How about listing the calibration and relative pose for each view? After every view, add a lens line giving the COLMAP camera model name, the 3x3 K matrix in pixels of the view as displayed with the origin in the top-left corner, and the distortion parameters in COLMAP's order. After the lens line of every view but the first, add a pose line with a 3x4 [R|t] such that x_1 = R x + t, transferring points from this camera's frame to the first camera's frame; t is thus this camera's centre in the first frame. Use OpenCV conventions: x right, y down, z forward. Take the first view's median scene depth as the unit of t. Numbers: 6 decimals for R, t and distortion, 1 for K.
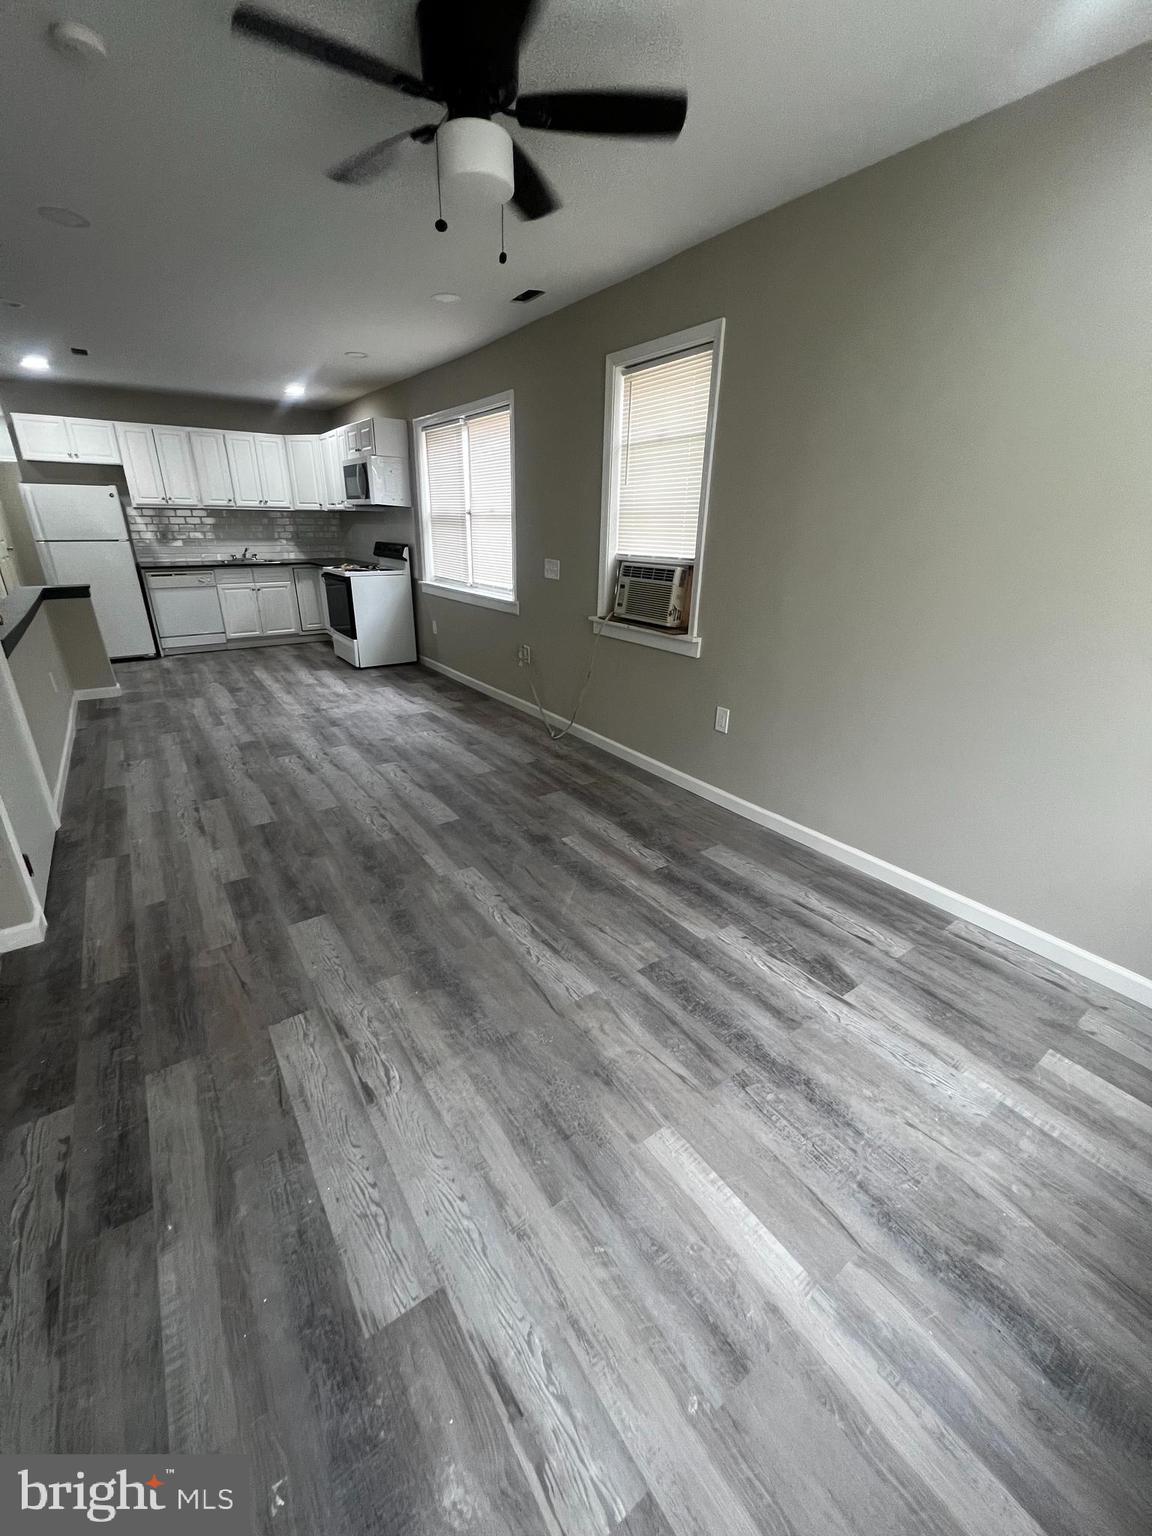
lens RADIAL K [[616.0, 0, 569.2], [0, 616.0, 767.8], [0, 0, 1]] dist [-0.003014, 0.000127]
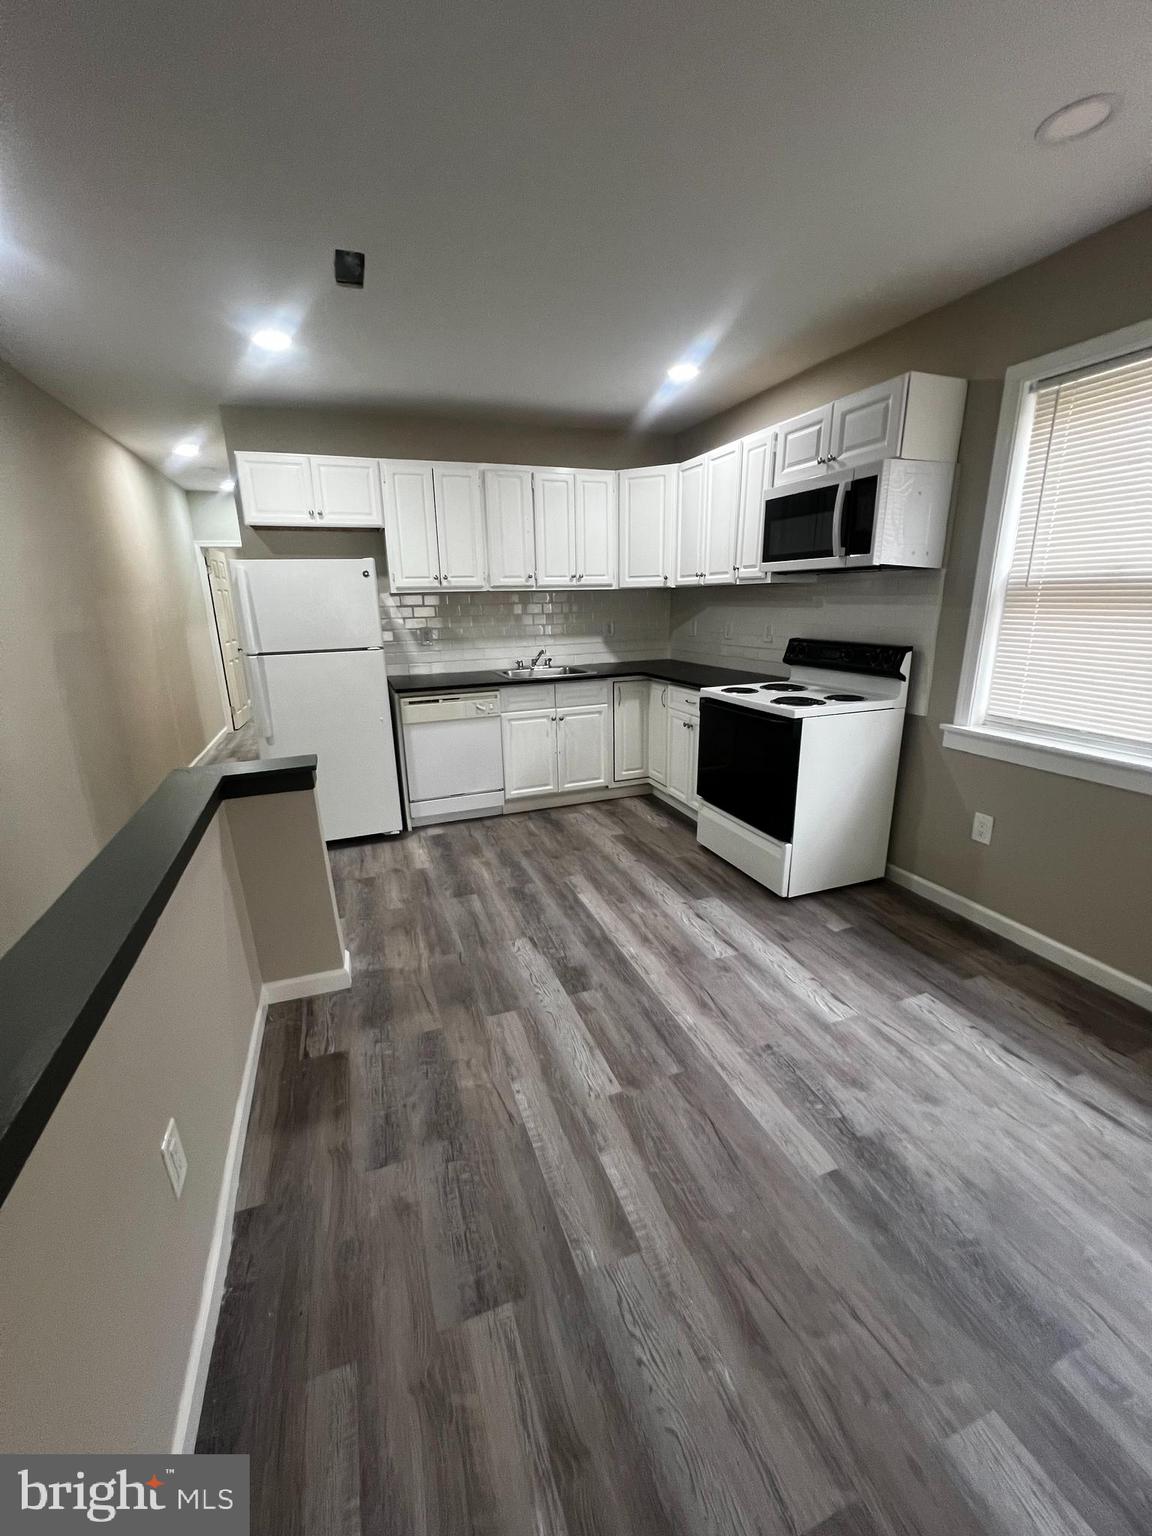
lens RADIAL K [[616.0, 0, 570.0], [0, 616.0, 766.1], [0, 0, 1]] dist [-0.003014, 0.000127]
pose [[0.966318, 0.031764, -0.255383, -0.427136], [-0.060500, 0.992581, -0.105463, -0.226410], [0.250138, 0.117361, 0.961071, 0.540379]]
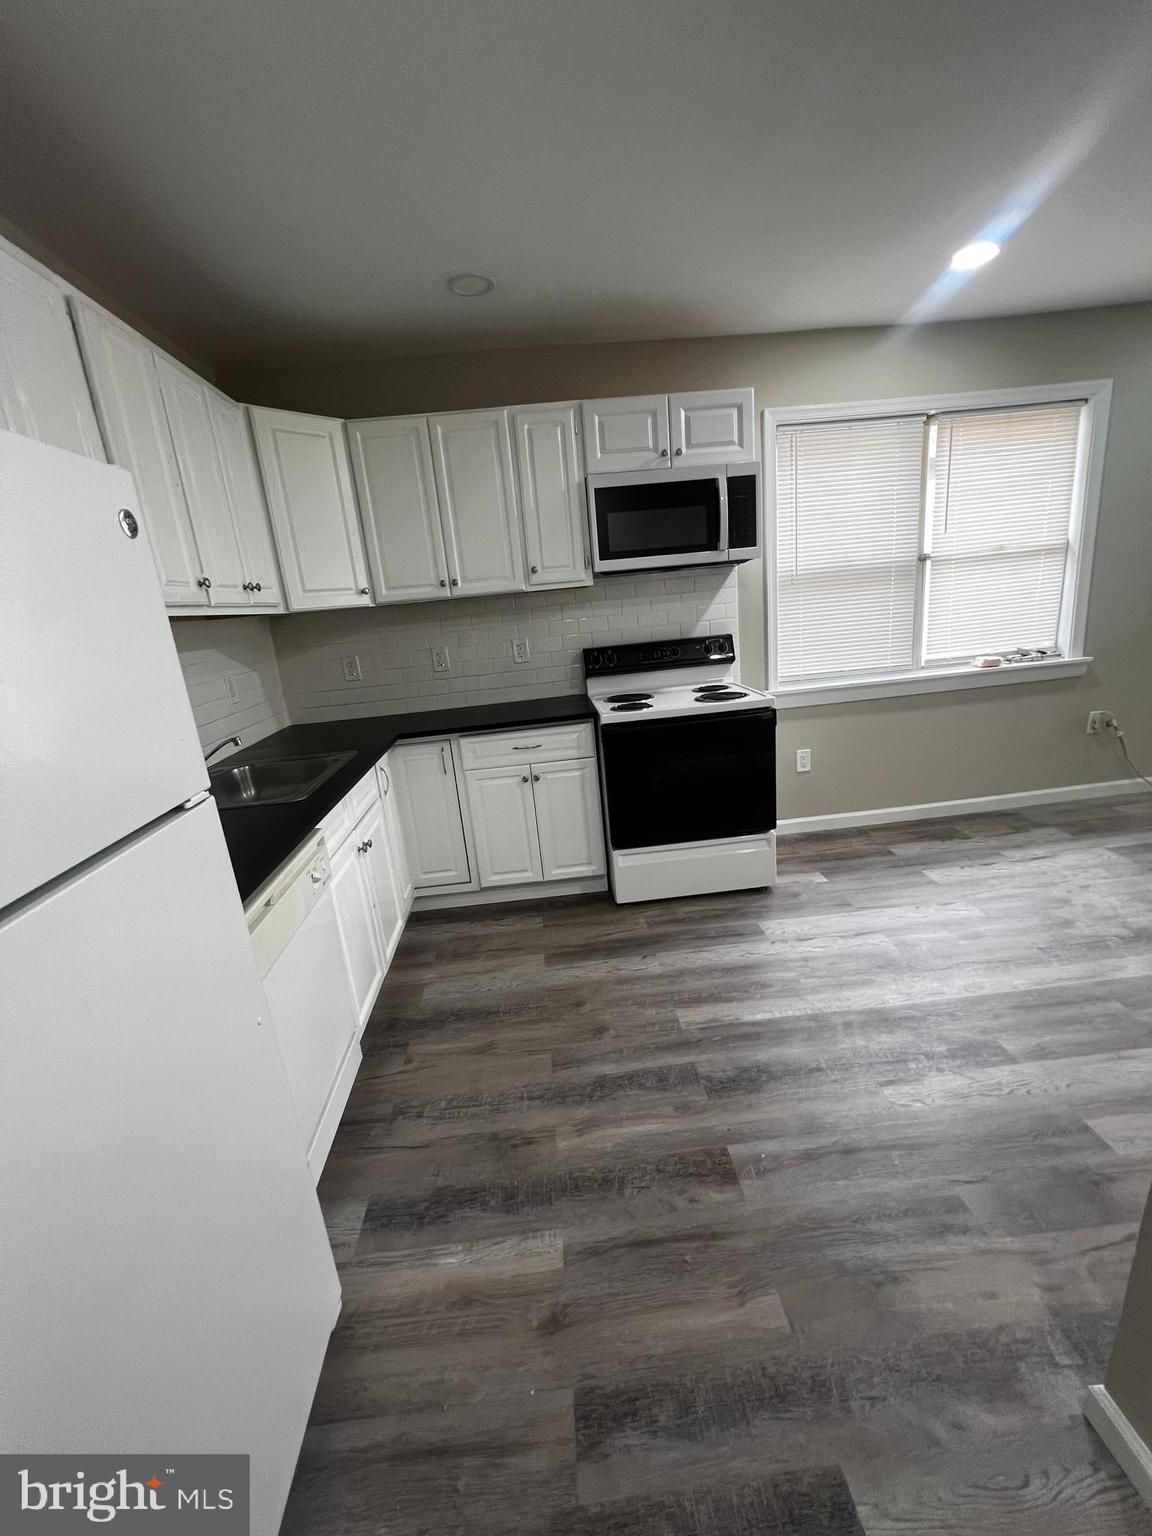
lens RADIAL K [[615.6, 0, 572.9], [0, 615.6, 768.5], [0, 0, 1]] dist [-0.003581, 0.000184]
pose [[0.512810, -0.284086, 0.810137, -0.871351], [0.411576, 0.909502, 0.058405, -0.375137], [-0.753413, 0.303482, 0.583325, 0.900599]]
